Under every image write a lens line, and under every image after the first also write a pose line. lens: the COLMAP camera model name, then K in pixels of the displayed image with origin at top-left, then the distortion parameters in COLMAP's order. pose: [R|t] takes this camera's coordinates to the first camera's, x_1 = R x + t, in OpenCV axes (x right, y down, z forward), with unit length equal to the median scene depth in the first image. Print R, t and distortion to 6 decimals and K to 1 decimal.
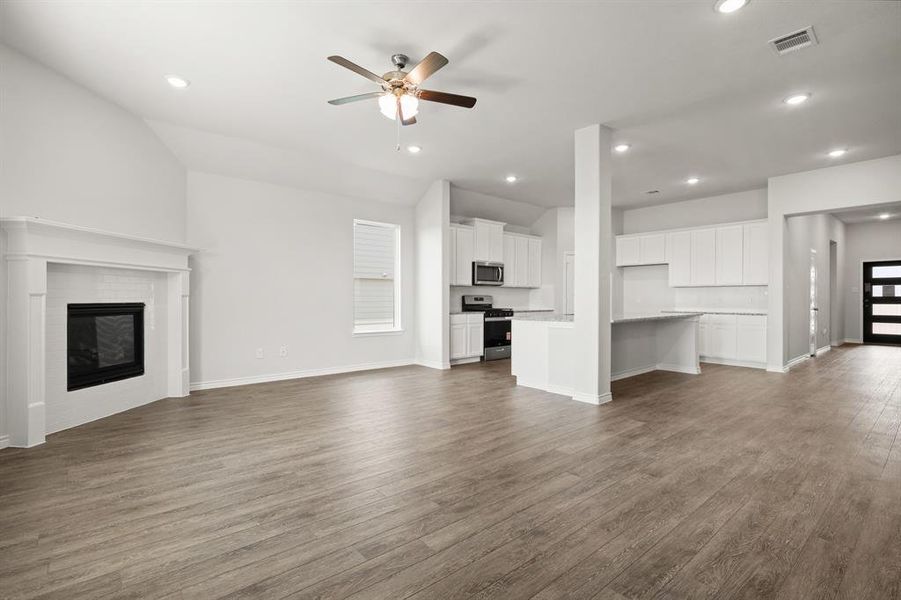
lens RADIAL K [[418.2, 0, 455.7], [0, 418.2, 297.6], [0, 0, 1]] dist [-0.002562, 0.000613]
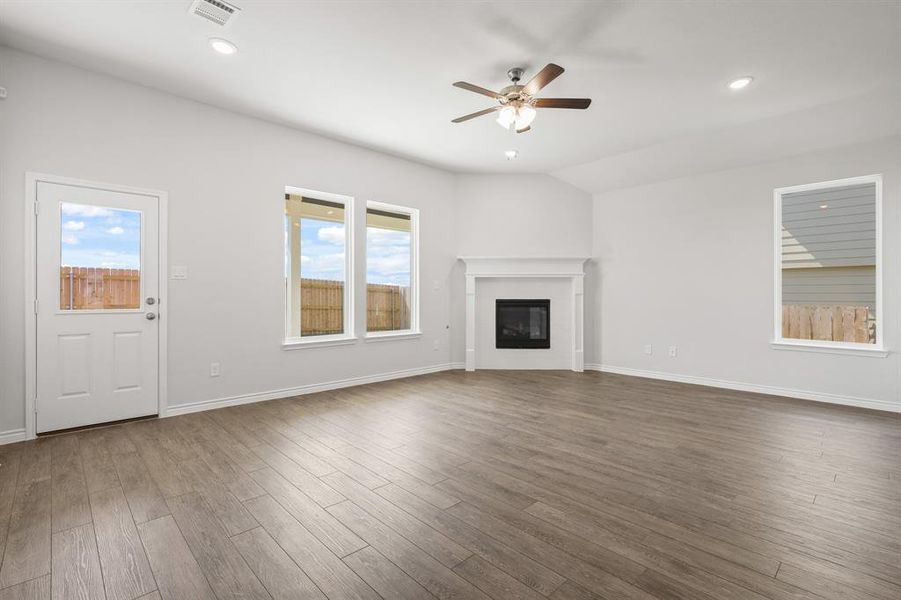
lens RADIAL K [[418.2, 0, 455.7], [0, 418.2, 297.6], [0, 0, 1]] dist [-0.002562, 0.000613]
pose [[0.067381, 0.004677, -0.997716, 0.800724], [0.000887, 0.999988, 0.004748, -0.001209], [0.997727, -0.001205, 0.067376, 0.669675]]
